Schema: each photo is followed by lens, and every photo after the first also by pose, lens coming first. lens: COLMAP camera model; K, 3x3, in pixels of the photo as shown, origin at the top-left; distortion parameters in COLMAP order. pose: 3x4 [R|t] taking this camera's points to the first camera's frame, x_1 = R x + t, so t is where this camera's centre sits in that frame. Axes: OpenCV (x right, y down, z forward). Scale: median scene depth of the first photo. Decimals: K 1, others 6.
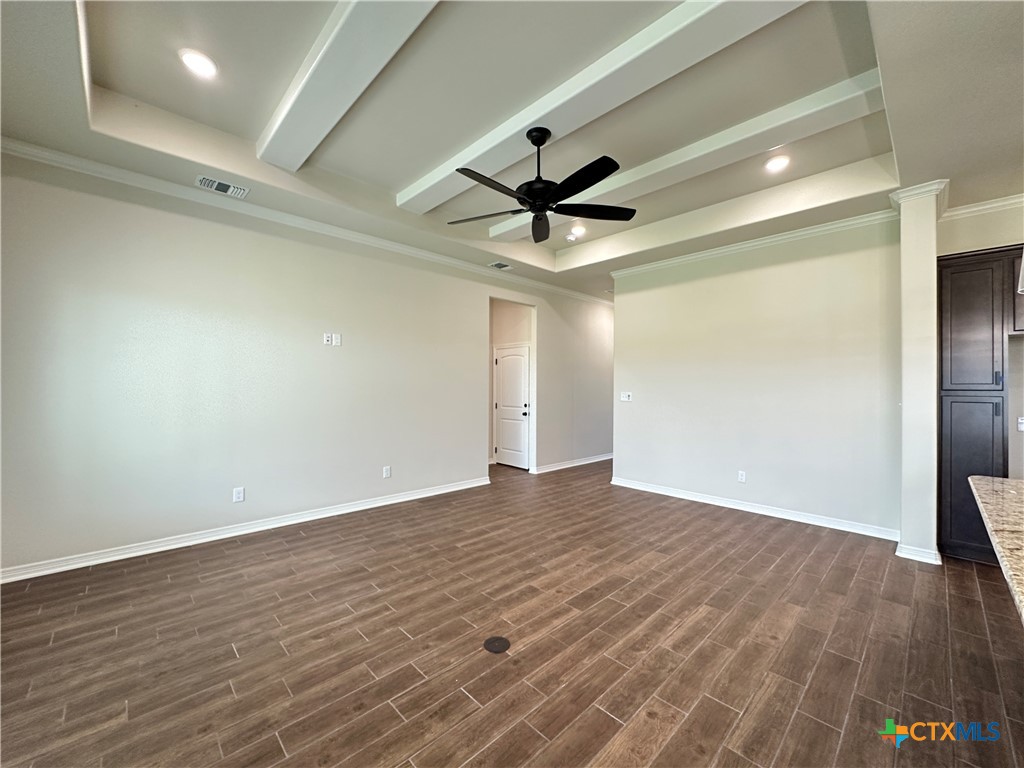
lens RADIAL K [[407.5, 0, 508.5], [0, 407.5, 384.3], [0, 0, 1]] dist [-0.003222, 0.000338]
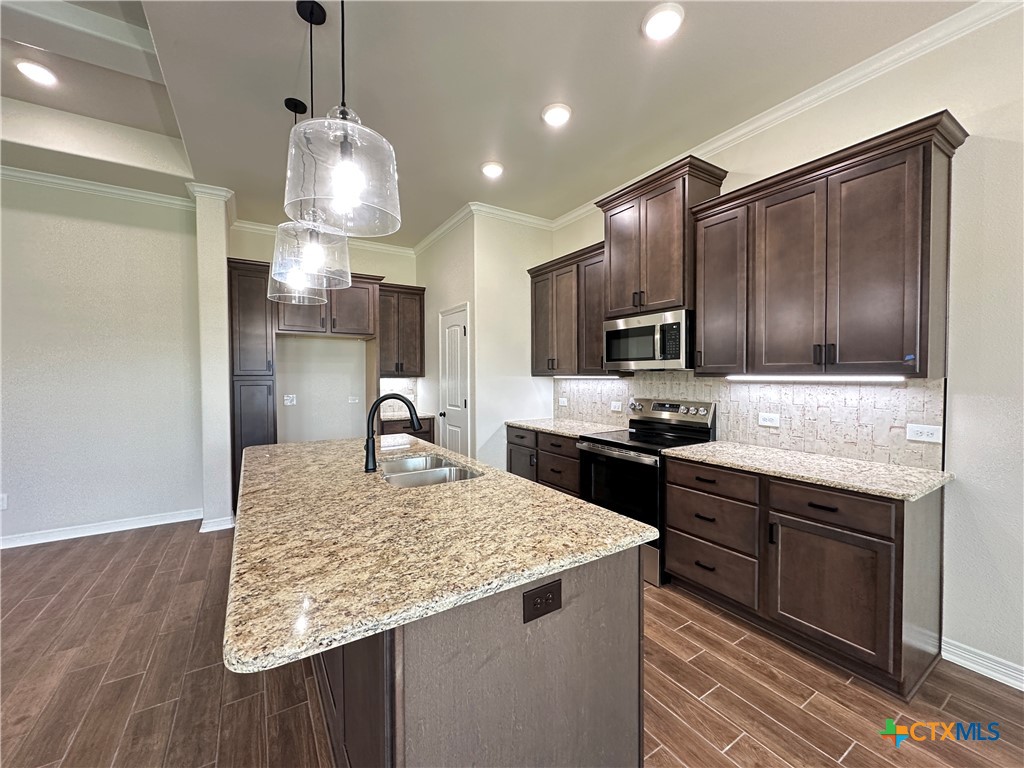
lens RADIAL K [[407.5, 0, 511.1], [0, 407.5, 383.5], [0, 0, 1]] dist [-0.003222, 0.000338]
pose [[0.192825, -0.030281, 0.980766, 0.088992], [-0.000778, 0.999519, 0.031013, 0.000402], [-0.981233, -0.006743, 0.192708, 0.005360]]
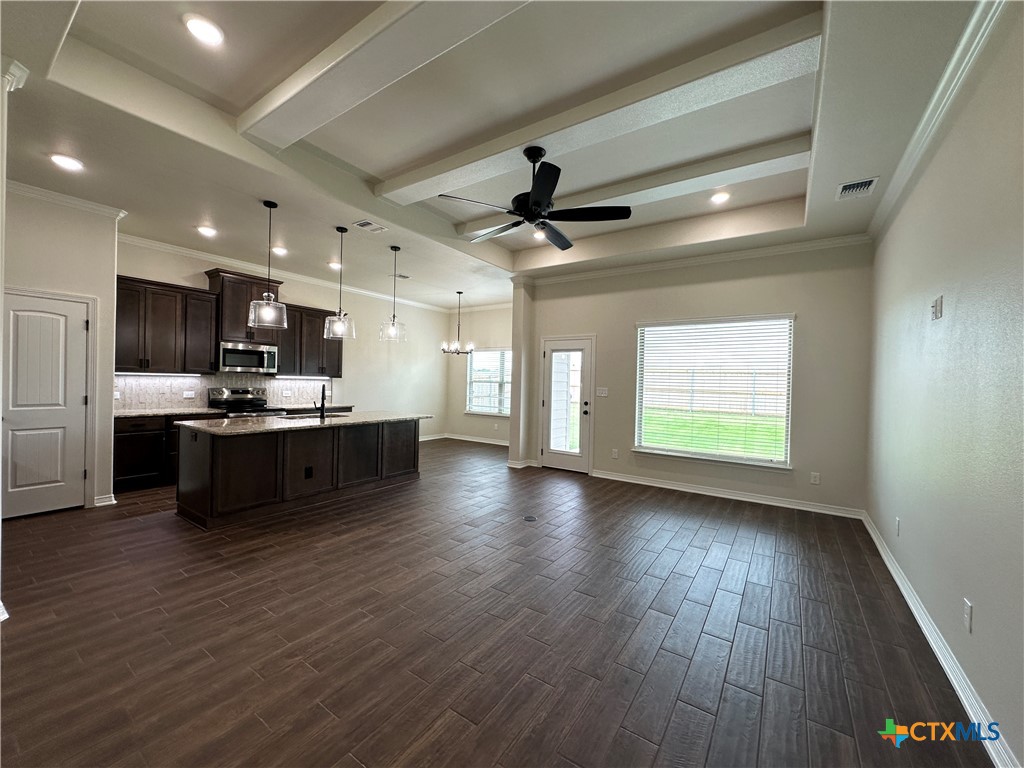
lens RADIAL K [[407.5, 0, 508.8], [0, 407.5, 378.4], [0, 0, 1]] dist [-0.003222, 0.000338]
pose [[-0.978149, -0.033828, -0.205134, 0.312986], [-0.031599, 0.999401, -0.014132, 0.014521], [0.205490, -0.007342, -0.978632, 1.856522]]
